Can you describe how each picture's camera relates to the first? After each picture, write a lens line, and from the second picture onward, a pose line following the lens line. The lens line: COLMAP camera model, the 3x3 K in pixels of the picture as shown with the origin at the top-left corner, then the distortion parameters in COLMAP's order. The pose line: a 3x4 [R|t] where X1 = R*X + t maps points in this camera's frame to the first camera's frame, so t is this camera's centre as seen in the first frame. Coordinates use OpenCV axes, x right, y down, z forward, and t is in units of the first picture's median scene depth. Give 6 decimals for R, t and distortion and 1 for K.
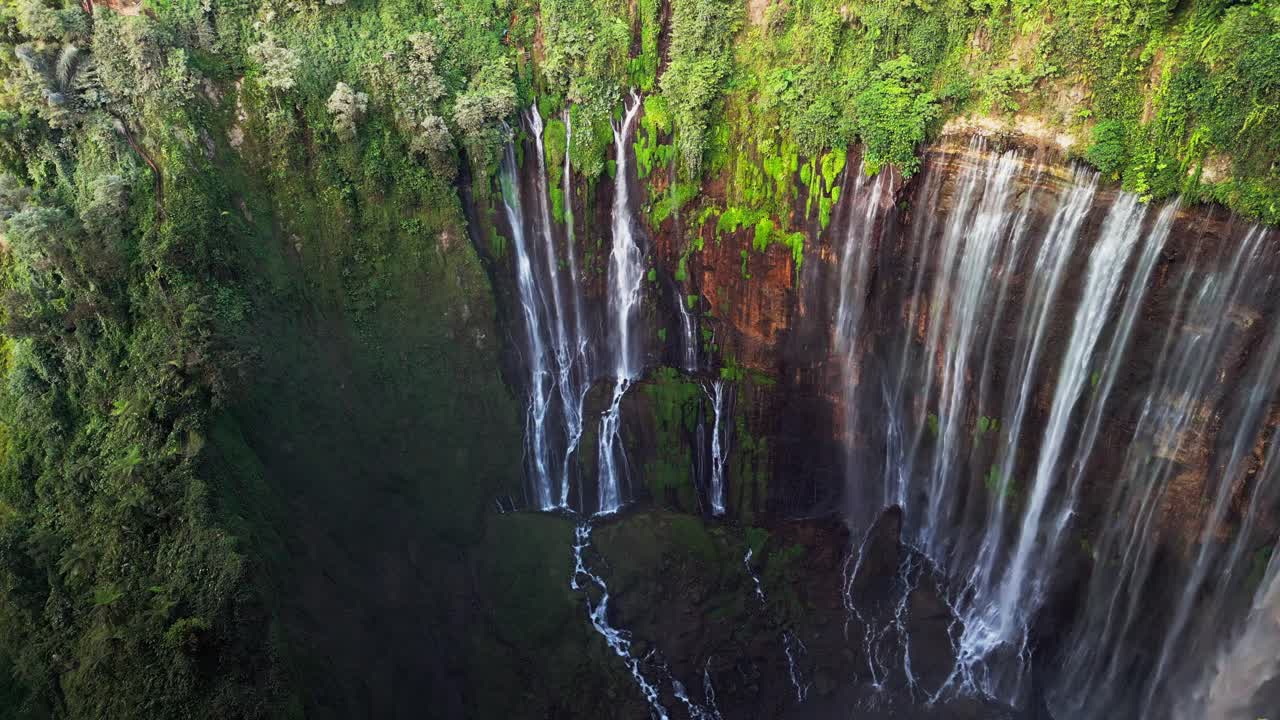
lens RADIAL K [[944.0, 0, 640.0], [0, 944.0, 360.0], [0, 0, 1]] dist [0.140490, -0.162220]
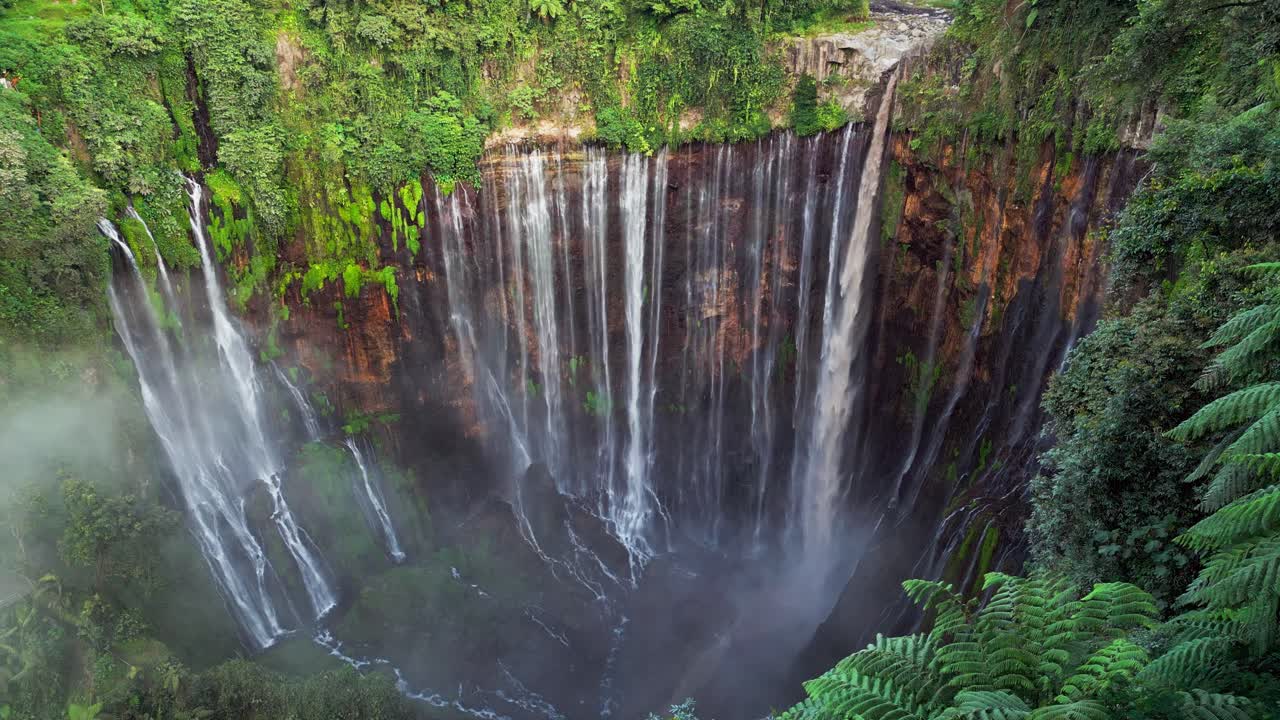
lens RADIAL K [[944.0, 0, 640.0], [0, 944.0, 360.0], [0, 0, 1]] dist [0.140490, -0.162220]
pose [[0.560917, -0.342887, 0.753526, -0.559937], [0.424264, 0.900645, 0.094015, -0.019846], [-0.710895, 0.266960, 0.650661, 0.124709]]
